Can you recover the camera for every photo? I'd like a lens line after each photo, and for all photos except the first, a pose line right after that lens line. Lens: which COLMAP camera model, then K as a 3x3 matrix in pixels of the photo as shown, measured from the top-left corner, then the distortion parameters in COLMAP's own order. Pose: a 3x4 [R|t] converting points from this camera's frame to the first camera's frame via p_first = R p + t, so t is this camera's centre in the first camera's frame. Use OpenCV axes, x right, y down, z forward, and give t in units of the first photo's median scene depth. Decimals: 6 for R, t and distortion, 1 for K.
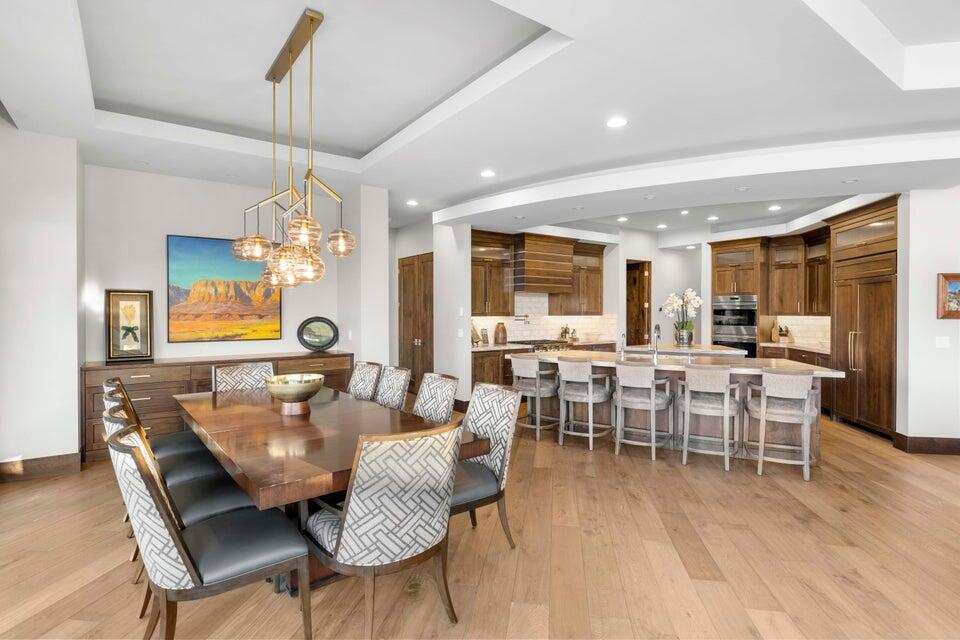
lens RADIAL K [[489.2, 0, 481.2], [0, 489.2, 316.7], [0, 0, 1]] dist [0.005391, 0.000930]
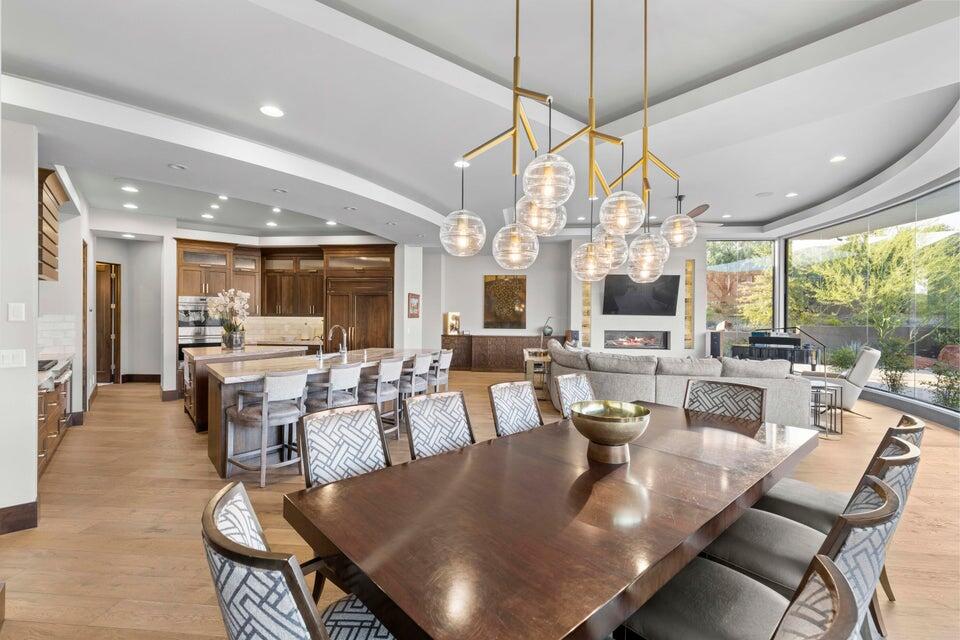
lens RADIAL K [[433.8, 0, 480.5], [0, 433.8, 315.4], [0, 0, 1]] dist [0.011079, -0.001180]
pose [[-0.059947, -0.001608, 0.998200, -0.704657], [0.004268, 0.999989, 0.001867, -0.006780], [-0.998192, 0.004372, -0.059939, 0.862156]]
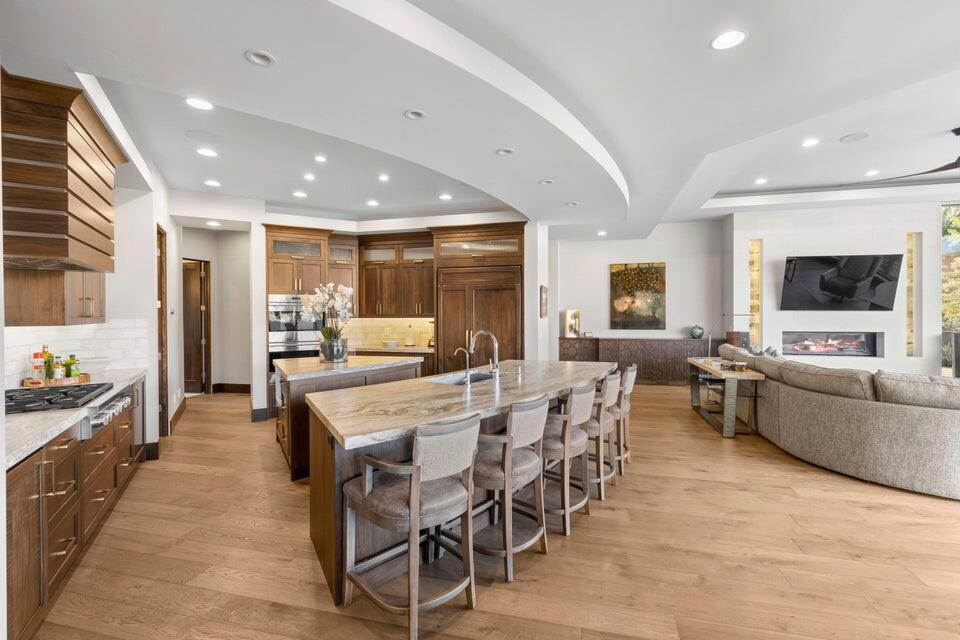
lens RADIAL K [[433.8, 0, 482.5], [0, 433.8, 312.7], [0, 0, 1]] dist [0.011079, -0.001180]
pose [[0.092172, 0.000678, 0.995743, -0.313405], [0.016301, 0.999865, -0.002190, -0.010461], [-0.995610, 0.016433, 0.092149, 1.093440]]
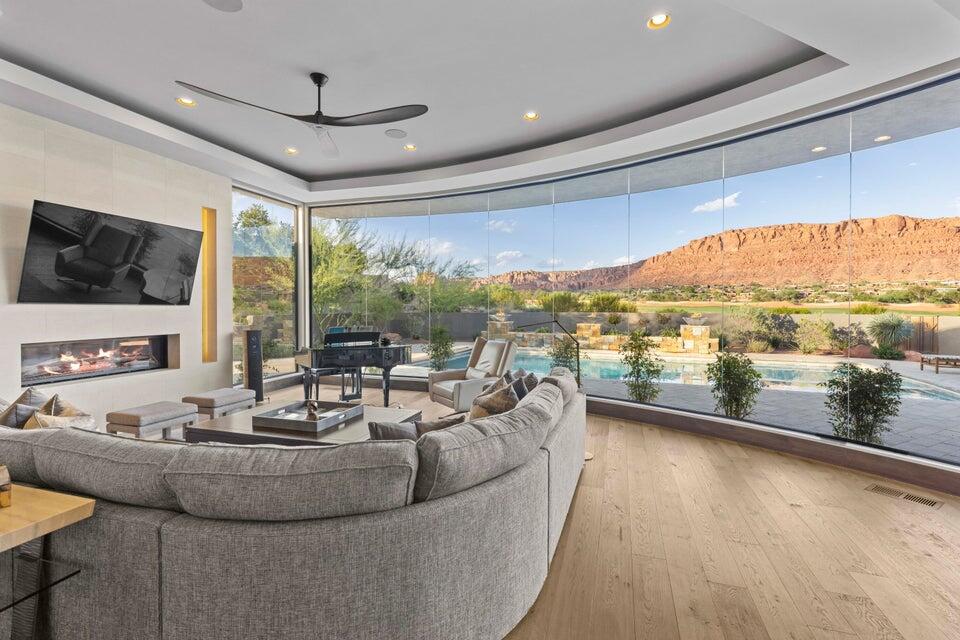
lens RADIAL K [[433.8, 0, 475.9], [0, 433.8, 313.3], [0, 0, 1]] dist [0.011079, -0.001180]
pose [[-0.984625, 0.002542, 0.174662, 0.419229], [0.007231, 0.999630, 0.026212, -0.000088], [-0.174531, 0.027072, -0.984279, 0.800154]]
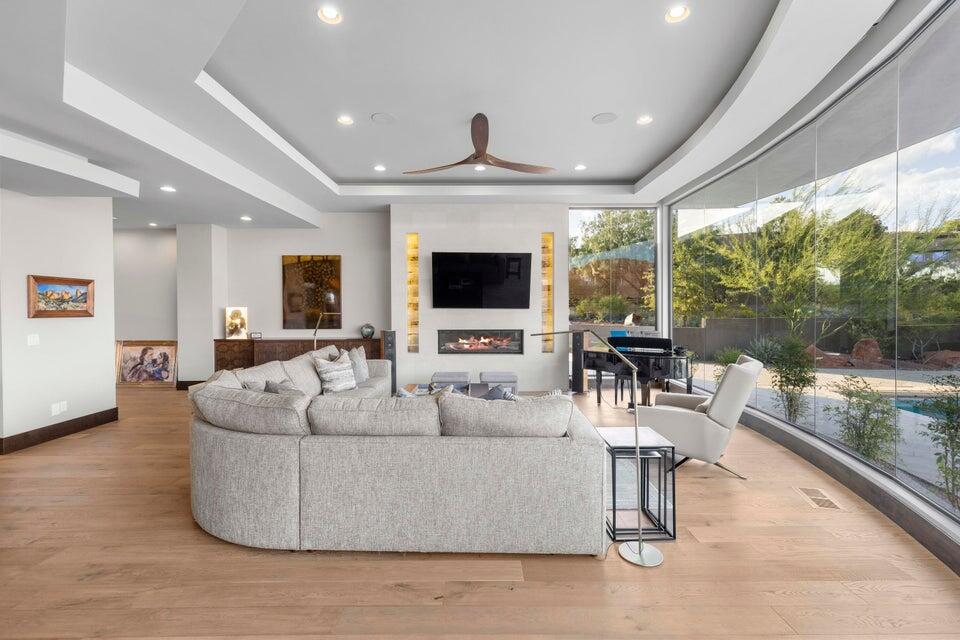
lens RADIAL K [[433.8, 0, 479.5], [0, 433.8, 313.8], [0, 0, 1]] dist [0.011079, -0.001180]
pose [[-0.157698, -0.009395, 0.987443, -0.149675], [0.016443, 0.999791, 0.012138, -0.000364], [-0.987350, 0.018150, -0.157510, 0.194428]]
